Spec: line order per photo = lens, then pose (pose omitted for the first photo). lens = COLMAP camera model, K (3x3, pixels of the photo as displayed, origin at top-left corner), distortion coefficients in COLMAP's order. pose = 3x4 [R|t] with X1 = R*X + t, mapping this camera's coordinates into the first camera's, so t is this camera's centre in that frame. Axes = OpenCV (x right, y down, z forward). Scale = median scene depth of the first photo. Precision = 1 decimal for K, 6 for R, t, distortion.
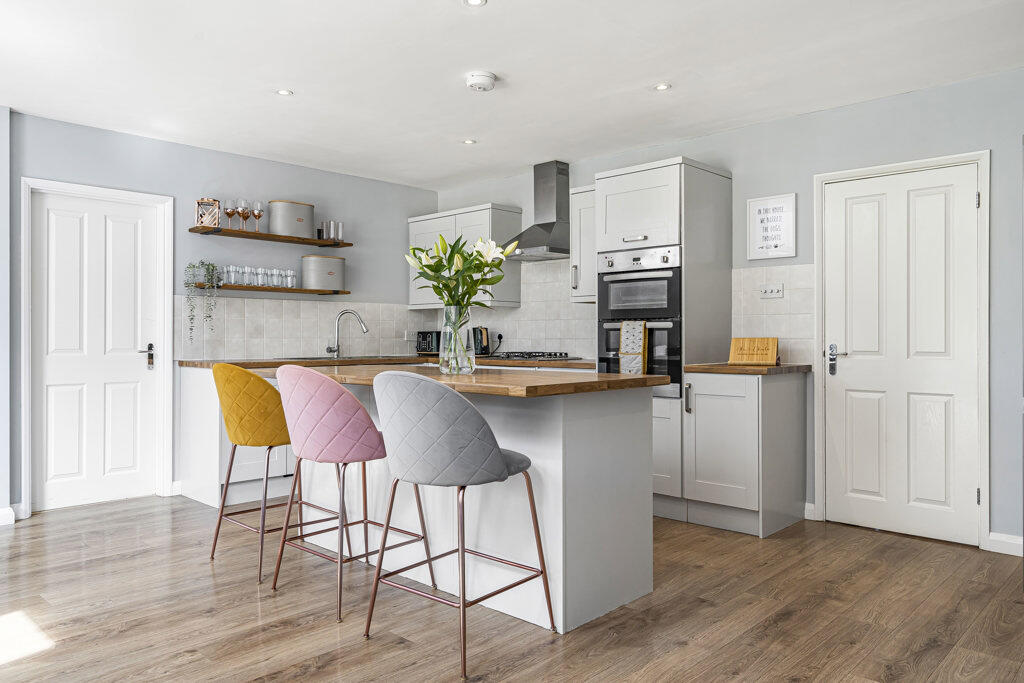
lens RADIAL K [[721.6, 0, 509.2], [0, 721.6, 334.9], [0, 0, 1]] dist [0.012771, -0.000489]
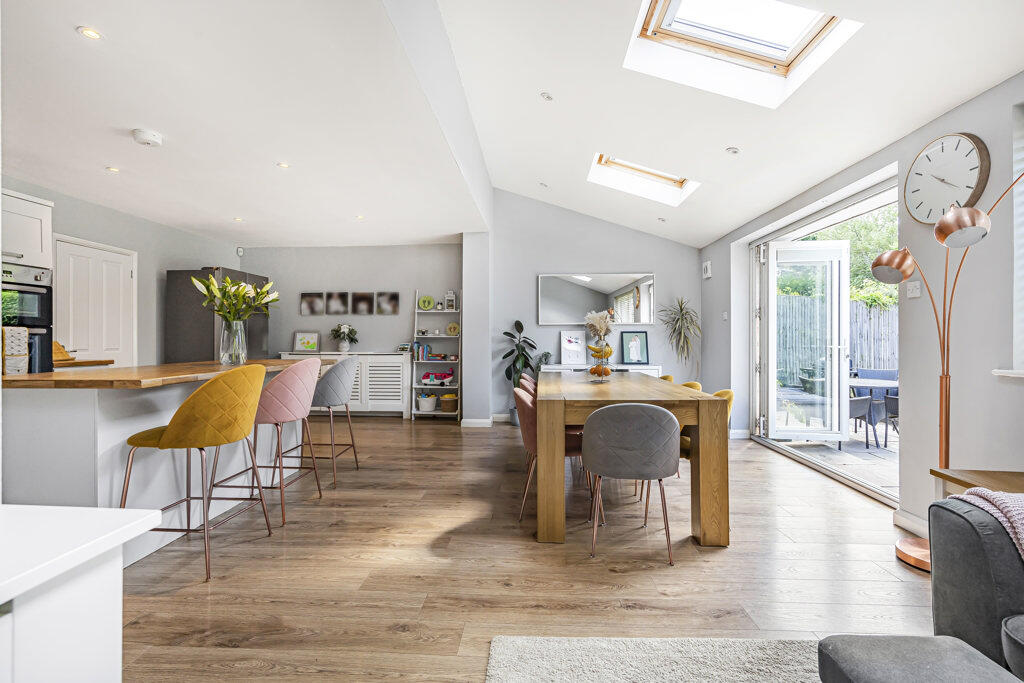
lens RADIAL K [[469.6, 0, 512.3], [0, 469.6, 341.0], [0, 0, 1]] dist [0.000175, 0.001728]
pose [[-0.655864, 0.000512, 0.754879, -0.942110], [0.001474, 0.999999, 0.000603, 0.003700], [-0.754878, 0.001508, -0.655864, 0.926650]]
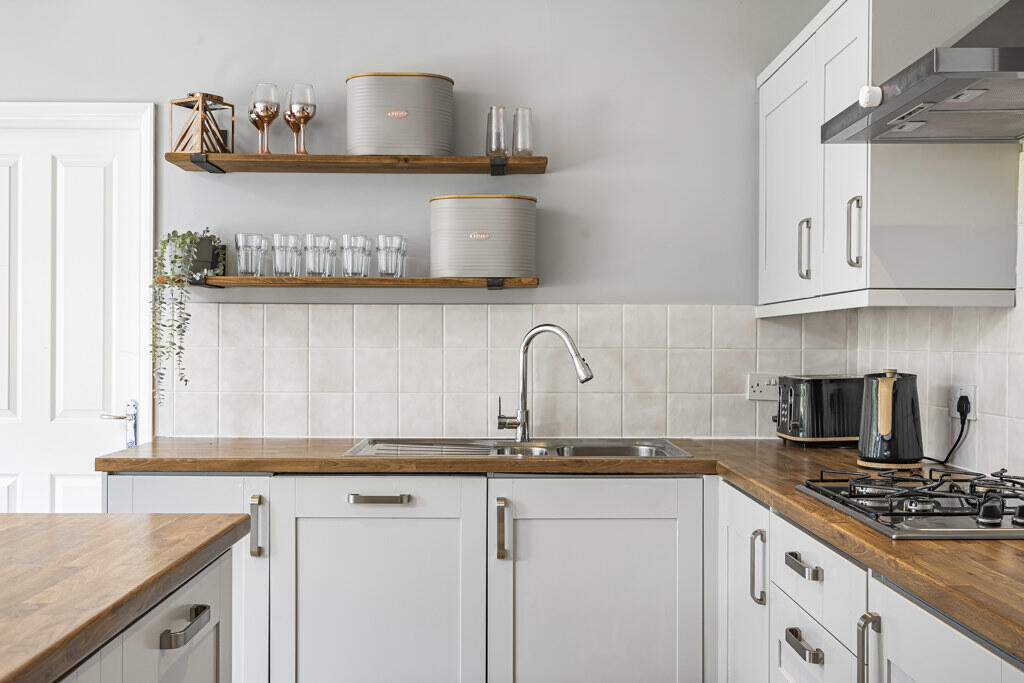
lens RADIAL K [[985.1, 0, 511.5], [0, 985.1, 345.5], [0, 0, 1]] dist [0.004797, 0.000000]
pose [[0.696967, 0.002052, -0.717100, 0.215891], [-0.000721, 0.999997, 0.002160, -0.033260], [0.717102, -0.000988, 0.696967, 0.839110]]
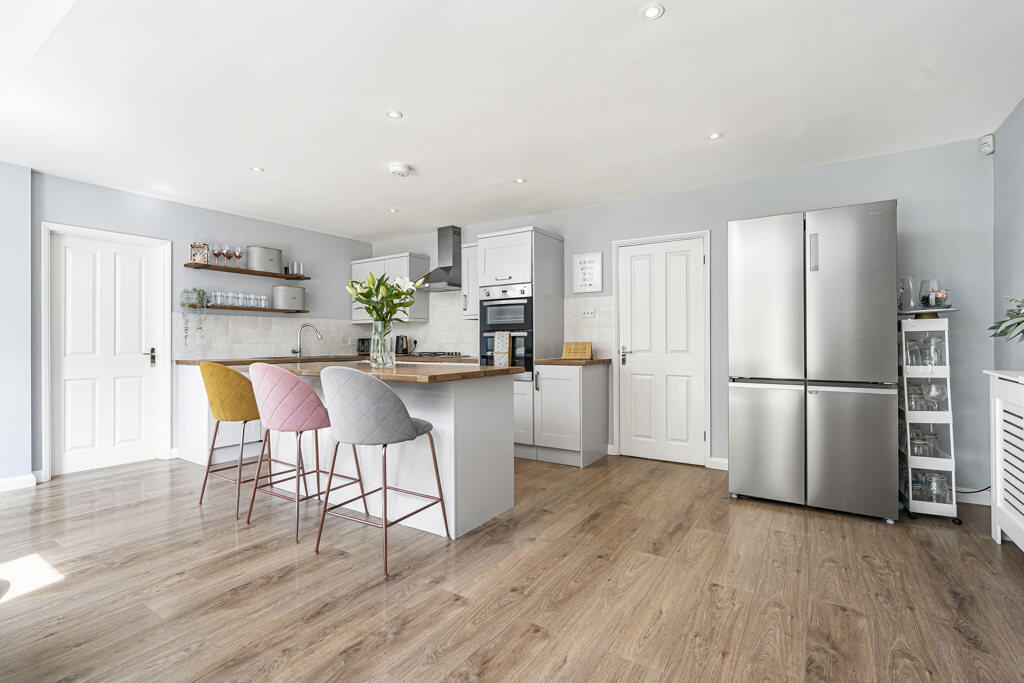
lens RADIAL K [[469.6, 0, 510.8], [0, 469.6, 340.0], [0, 0, 1]] dist [0.000175, 0.001728]
pose [[0.983616, -0.002692, 0.180257, 0.009022], [0.002911, 0.999995, -0.000950, -0.000094], [-0.180254, 0.001459, 0.983619, 0.010888]]
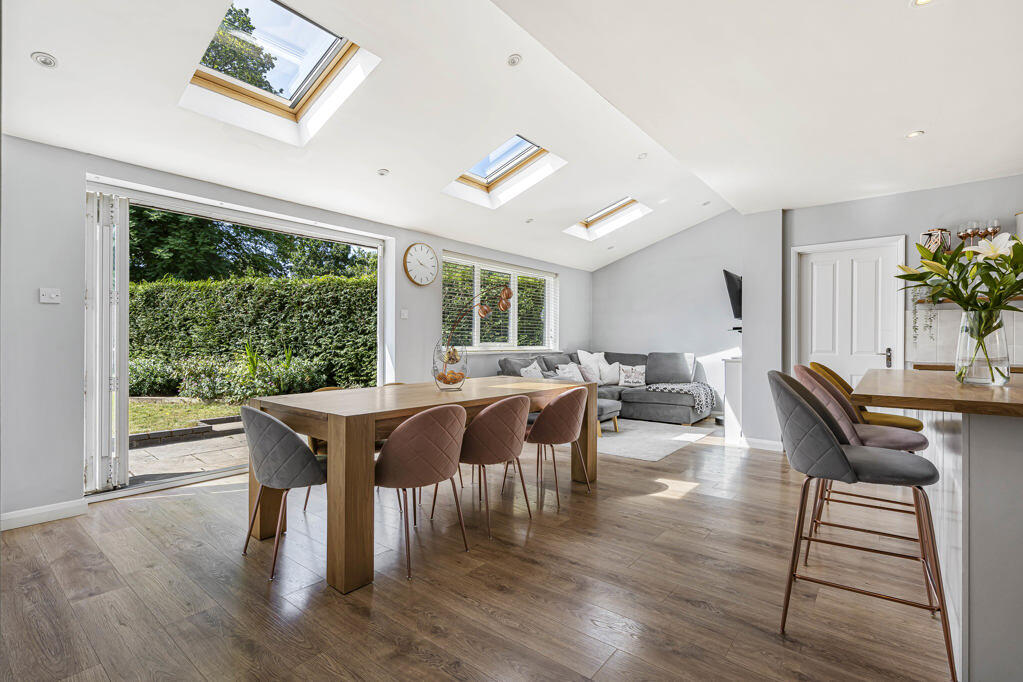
lens RADIAL K [[469.2, 0, 508.9], [0, 469.2, 337.3], [0, 0, 1]] dist [0.000175, 0.001728]
pose [[0.086546, -0.005762, -0.996231, 0.366631], [0.000499, 0.999983, -0.005740, -0.003564], [0.996248, 0.000000, 0.086547, 0.264179]]
